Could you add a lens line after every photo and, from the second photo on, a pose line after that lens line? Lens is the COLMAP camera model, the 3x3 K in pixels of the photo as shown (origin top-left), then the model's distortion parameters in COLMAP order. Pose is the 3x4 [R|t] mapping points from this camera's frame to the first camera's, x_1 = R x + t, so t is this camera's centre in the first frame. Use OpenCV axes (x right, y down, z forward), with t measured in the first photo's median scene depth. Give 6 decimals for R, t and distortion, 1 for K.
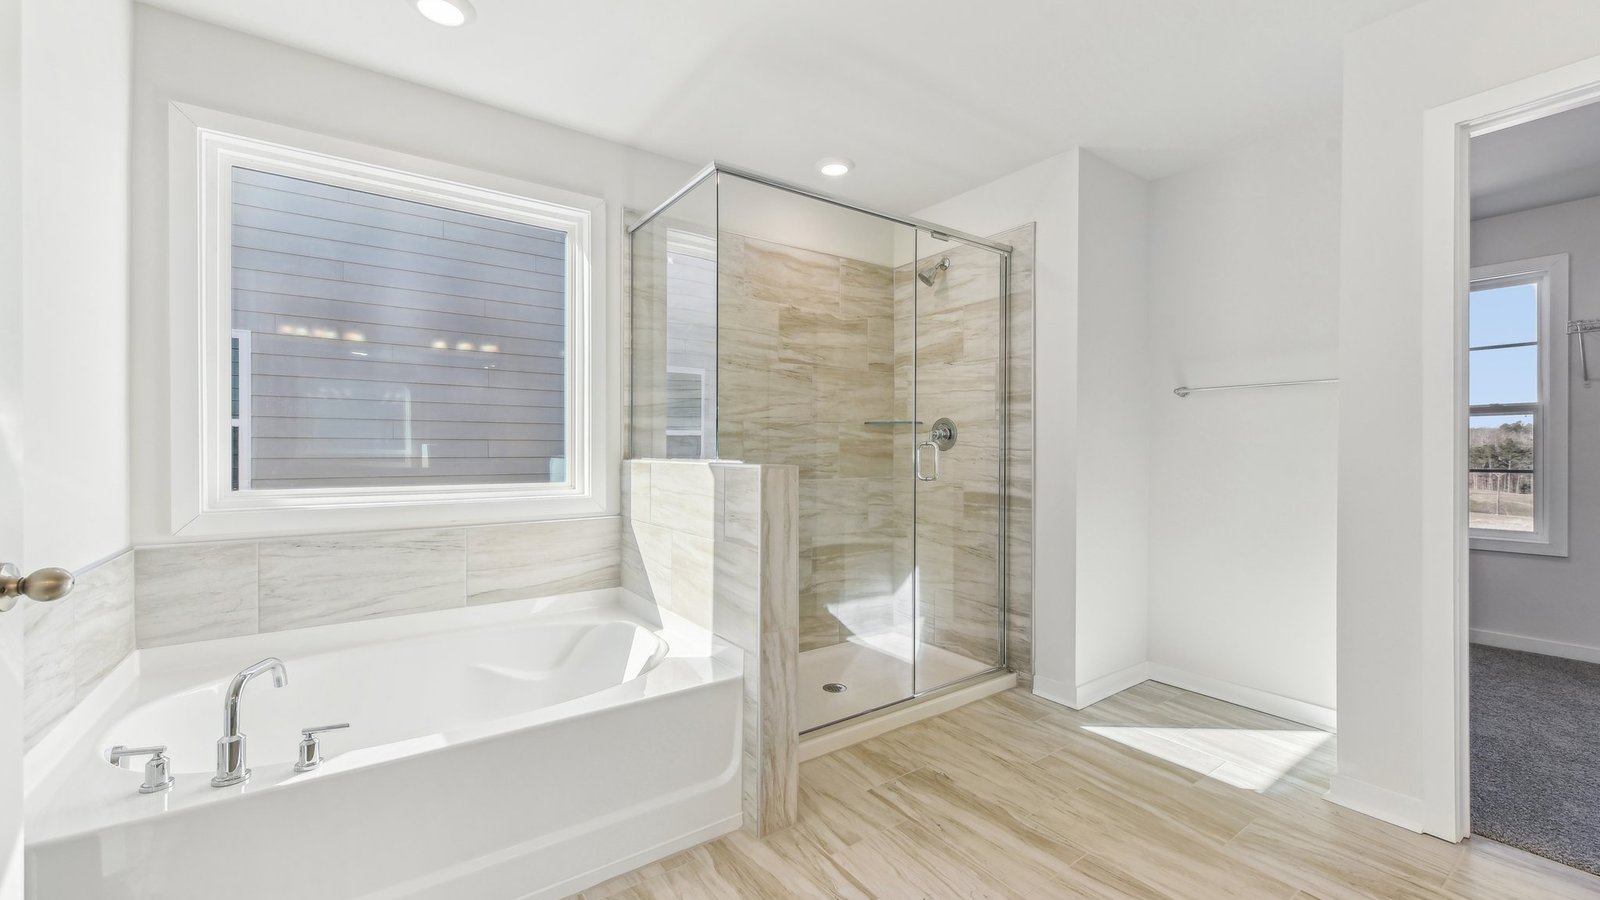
lens RADIAL K [[637.4, 0, 801.8], [0, 637.4, 446.6], [0, 0, 1]] dist [0.003572, -0.000898]
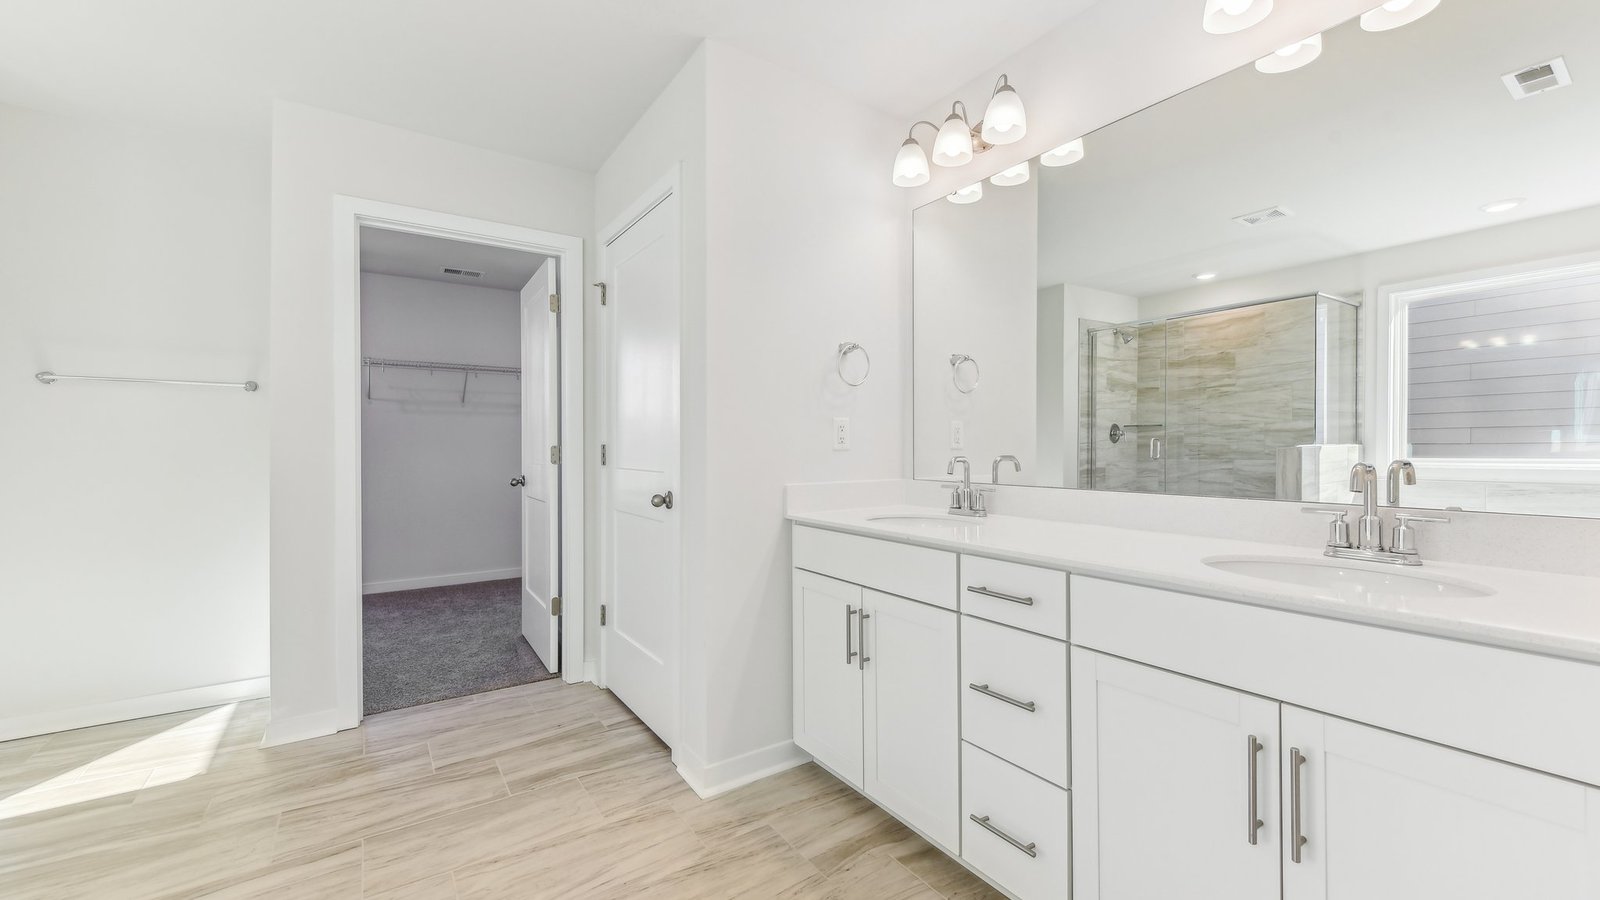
lens RADIAL K [[637.4, 0, 796.9], [0, 637.4, 446.5], [0, 0, 1]] dist [0.003572, -0.000898]
pose [[0.024611, -0.000040, 0.999697, -0.300091], [-0.005195, 0.999986, 0.000168, -0.001970], [-0.999684, -0.005198, 0.024610, 0.000748]]
